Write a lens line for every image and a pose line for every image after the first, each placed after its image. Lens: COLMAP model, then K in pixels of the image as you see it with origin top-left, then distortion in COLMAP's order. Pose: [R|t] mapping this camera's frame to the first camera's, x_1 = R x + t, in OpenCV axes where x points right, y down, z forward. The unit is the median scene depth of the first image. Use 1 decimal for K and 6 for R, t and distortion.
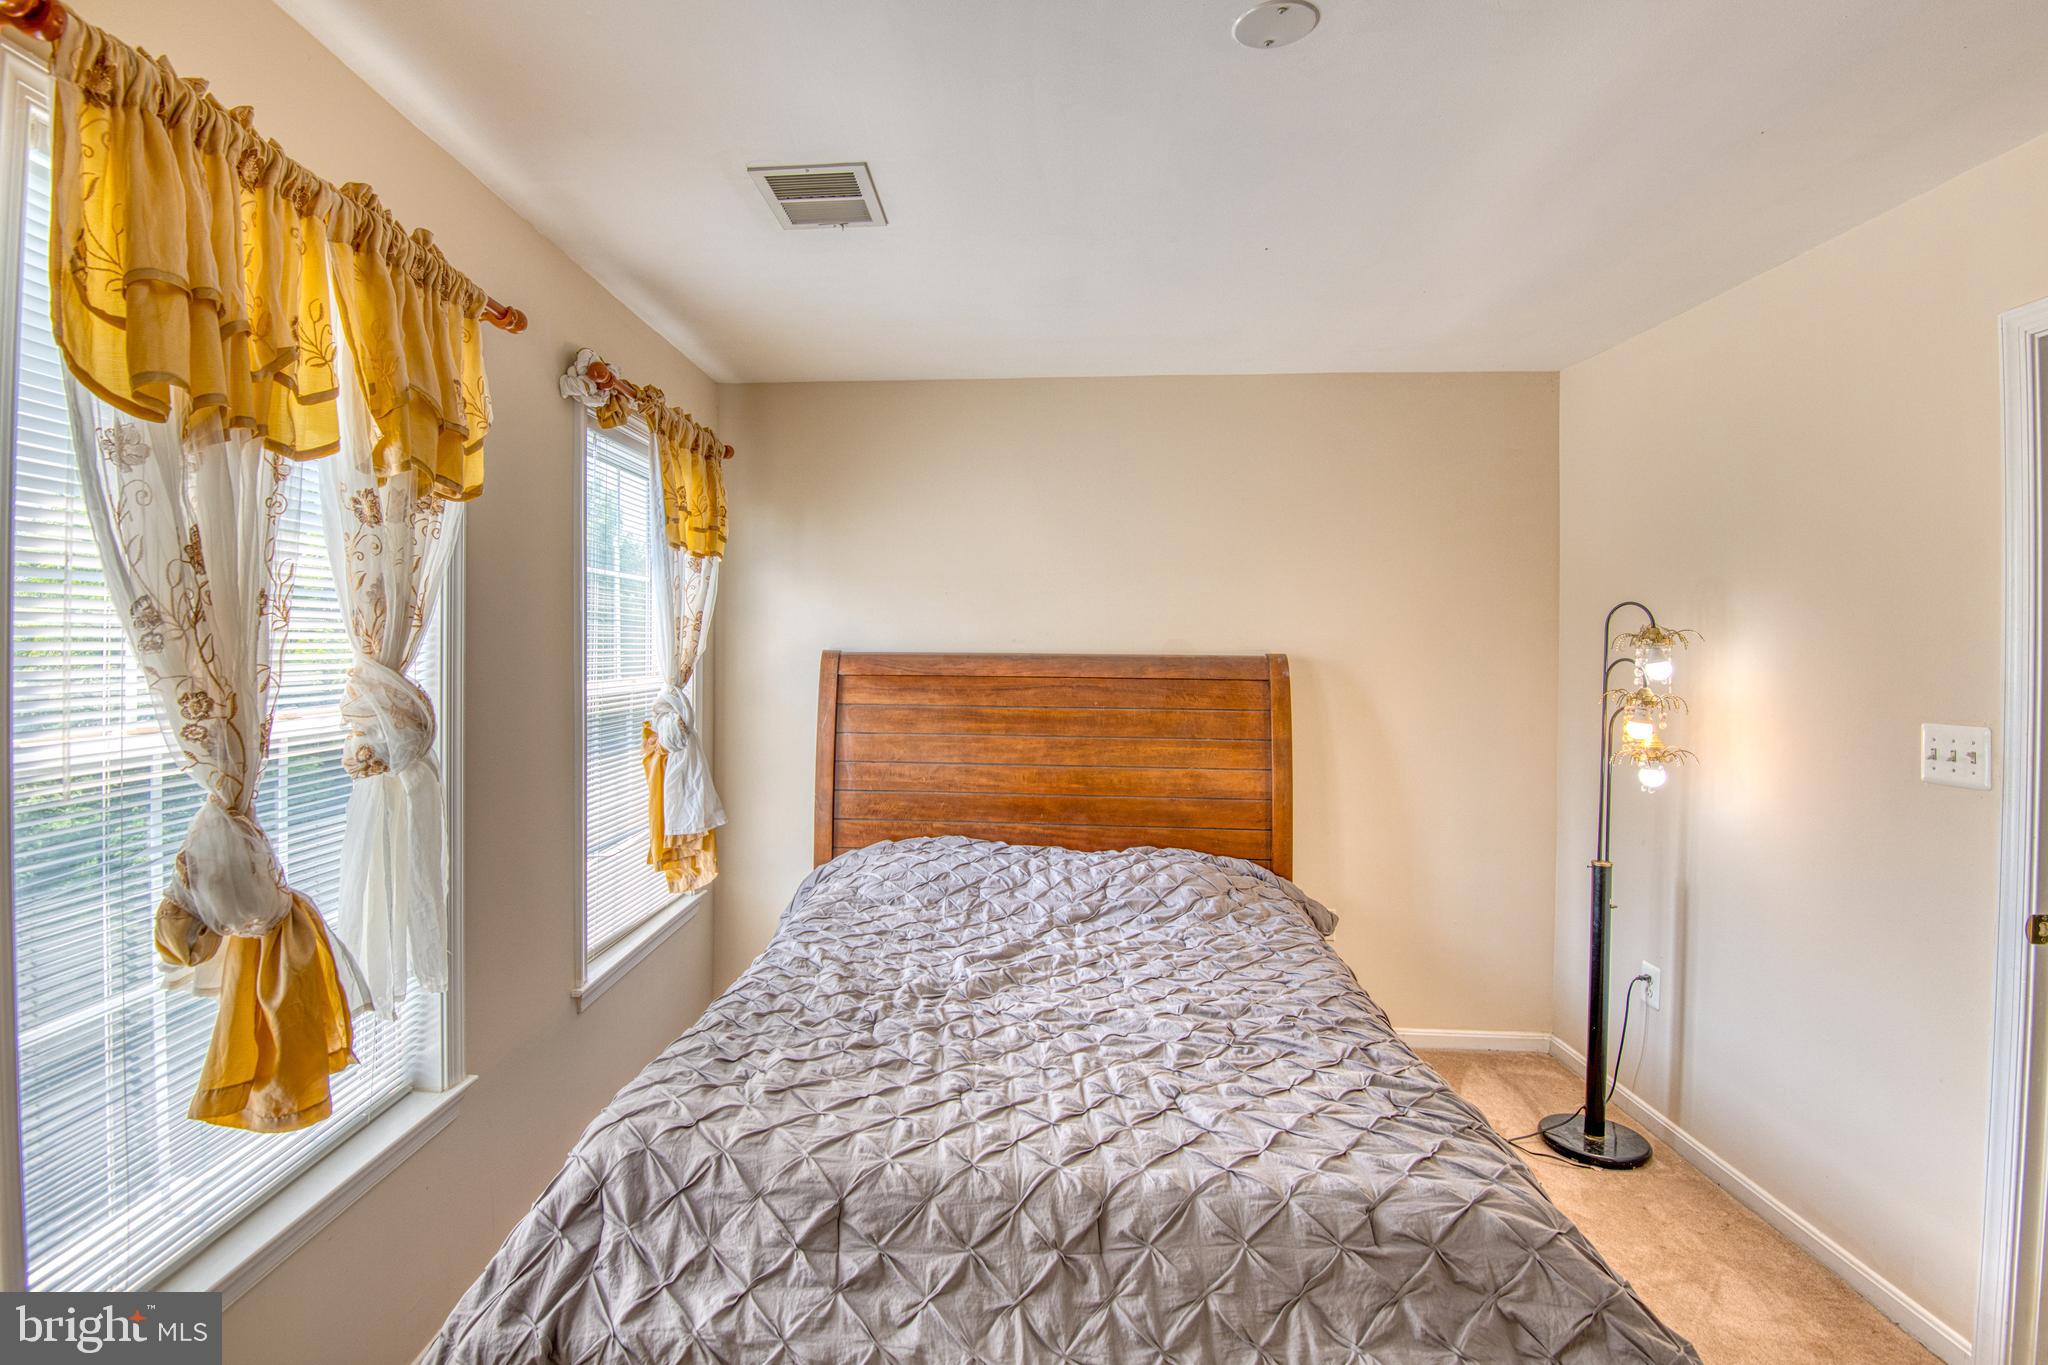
lens RADIAL K [[1001.1, 0, 1092.2], [0, 1001.1, 627.9], [0, 0, 1]] dist [-0.034435, -0.001359]
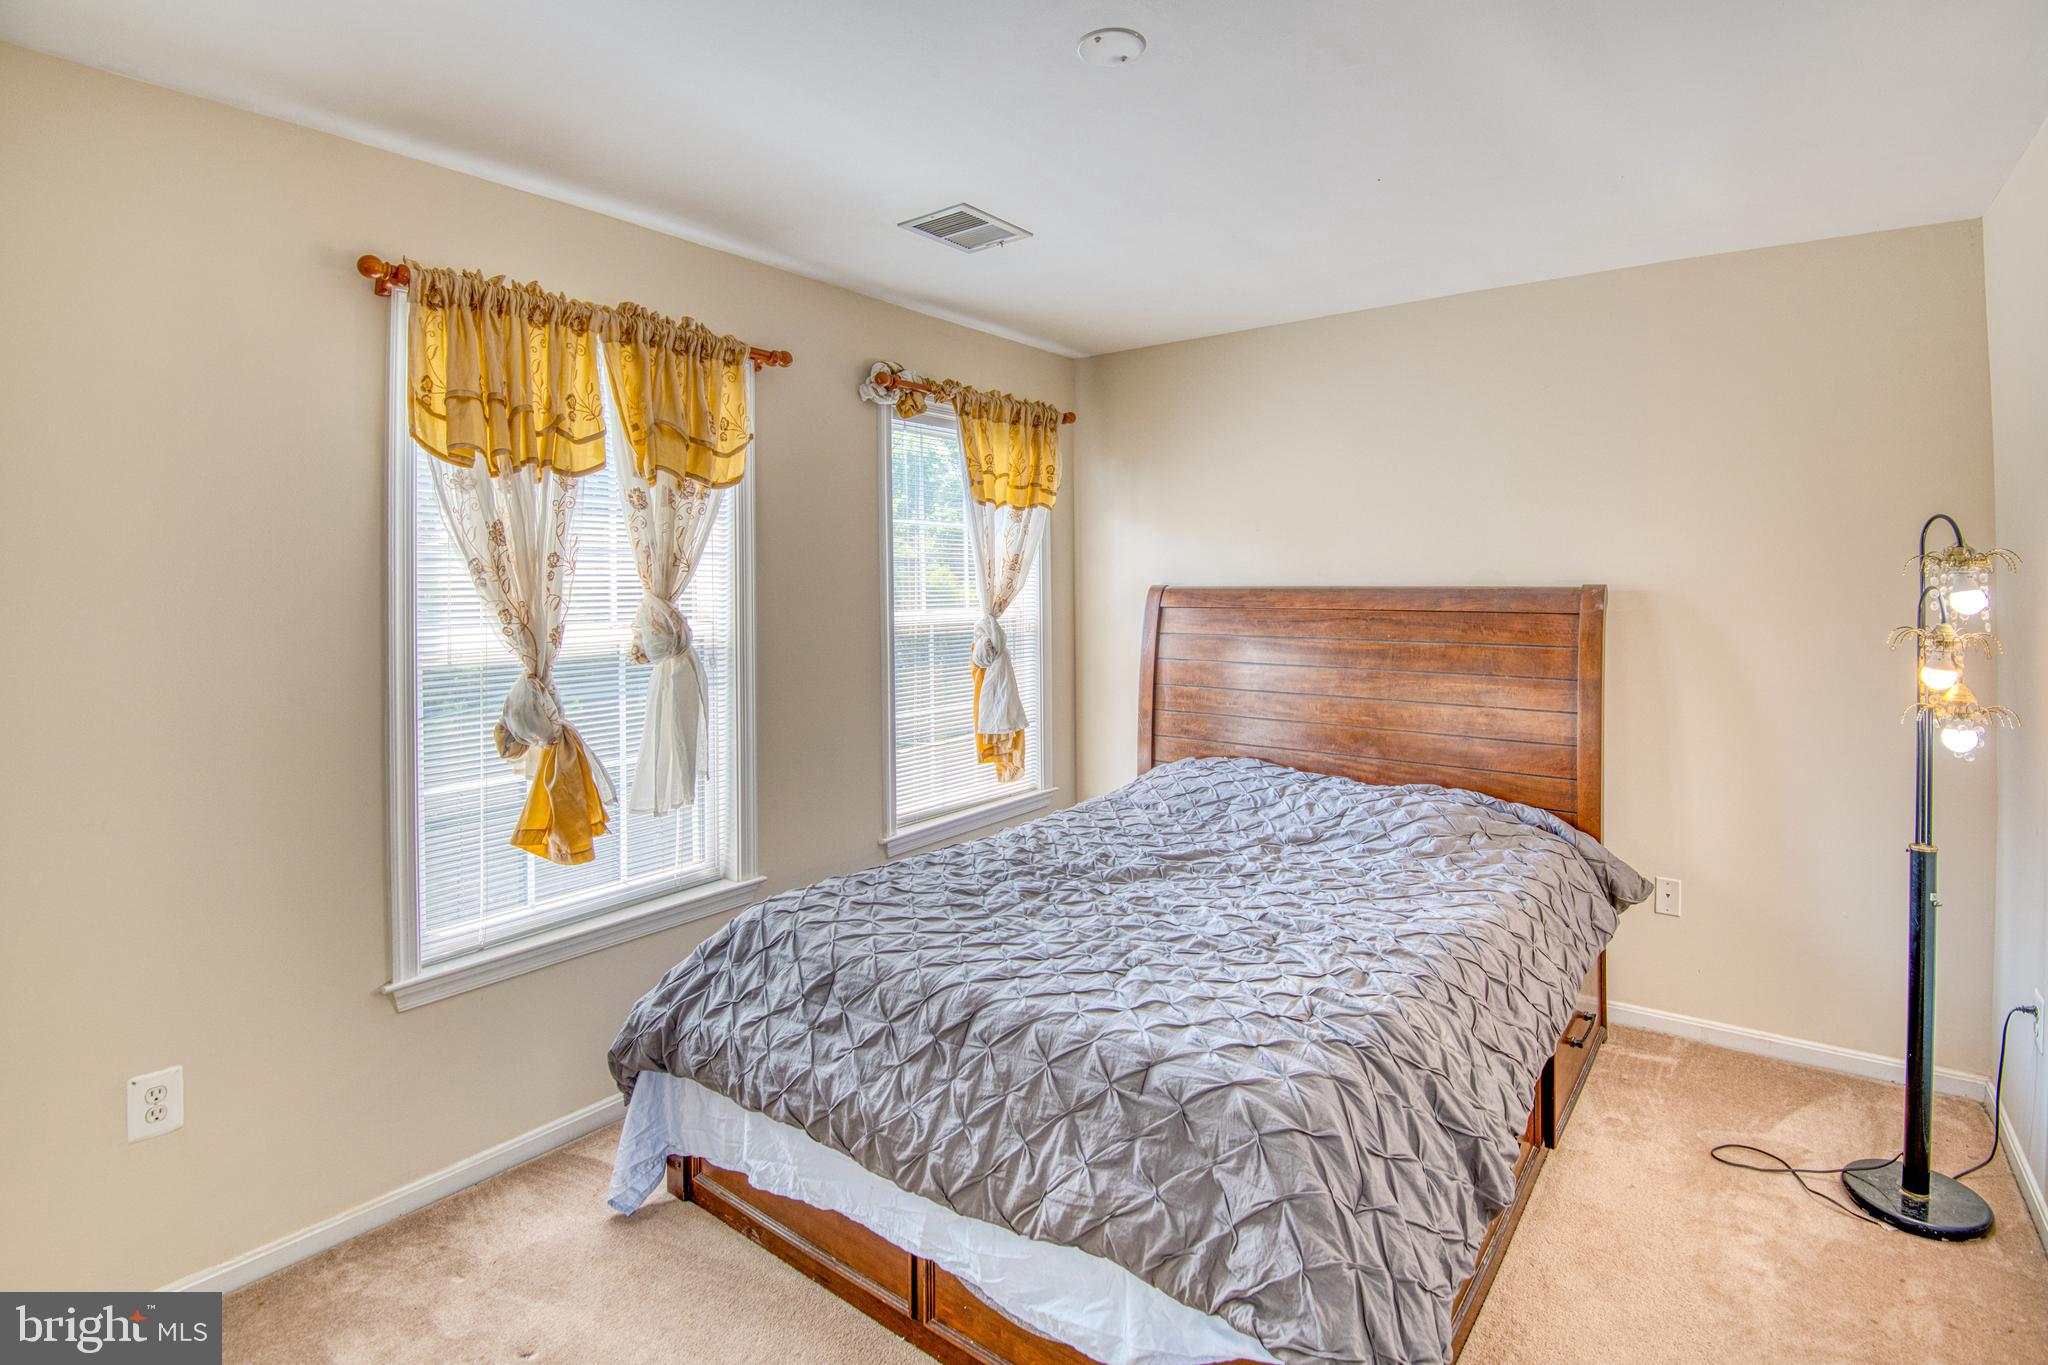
lens RADIAL K [[980.2, 0, 1023.7], [0, 980.2, 559.7], [0, 0, 1]] dist [0.000782, -0.023469]
pose [[0.845174, -0.022488, -0.534018, 0.354693], [0.019911, 0.999746, -0.010587, 0.004362], [0.534120, -0.001685, 0.845407, -0.019487]]
